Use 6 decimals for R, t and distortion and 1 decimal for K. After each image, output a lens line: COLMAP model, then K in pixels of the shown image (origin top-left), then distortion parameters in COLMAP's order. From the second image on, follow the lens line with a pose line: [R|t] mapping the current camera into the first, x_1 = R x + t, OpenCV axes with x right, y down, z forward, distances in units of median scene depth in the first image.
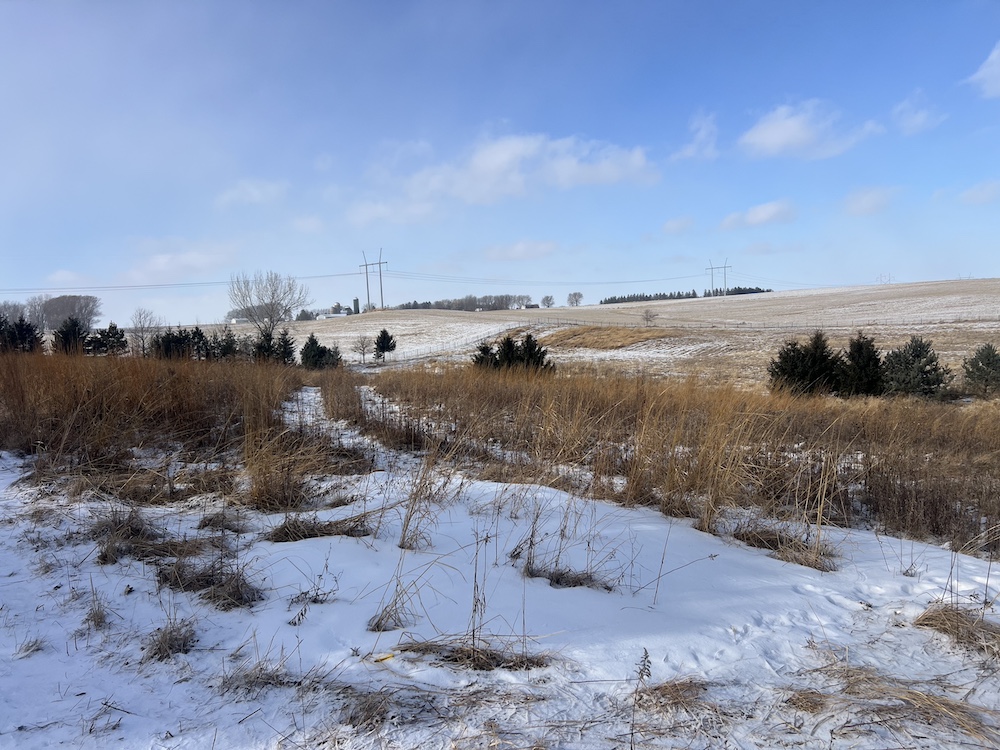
lens RADIAL K [[756.9, 0, 501.7], [0, 756.9, 373.2], [0, 0, 1]] dist [0.054896, -0.010145]
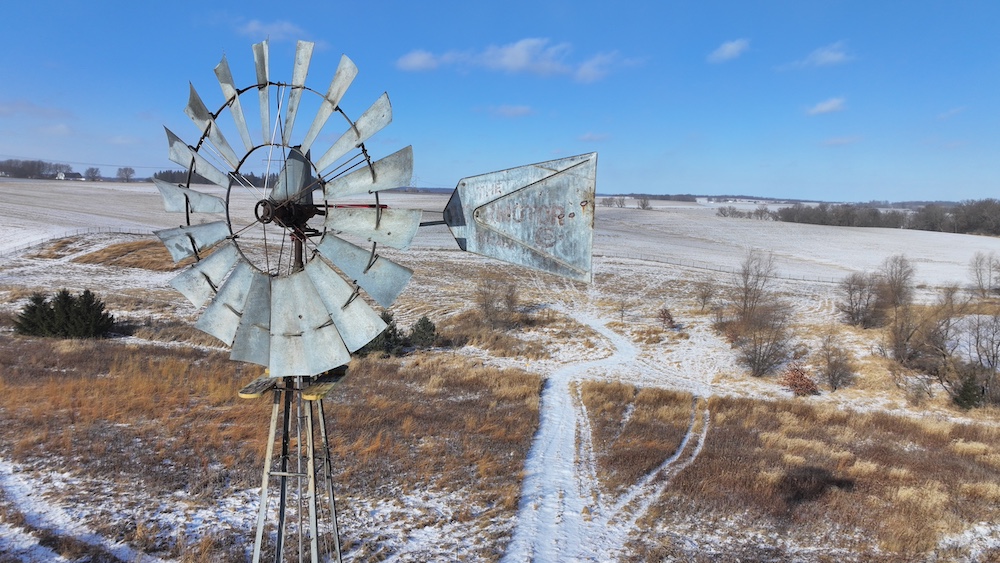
lens RADIAL K [[702.3, 0, 502.0], [0, 702.3, 281.8], [0, 0, 1]] dist [0.004068, 0.008291]
pose [[0.831165, 0.004453, 0.556008, -0.018610], [-0.030270, 0.998847, 0.037250, -0.068470], [-0.555201, -0.047792, 0.830342, -0.120933]]
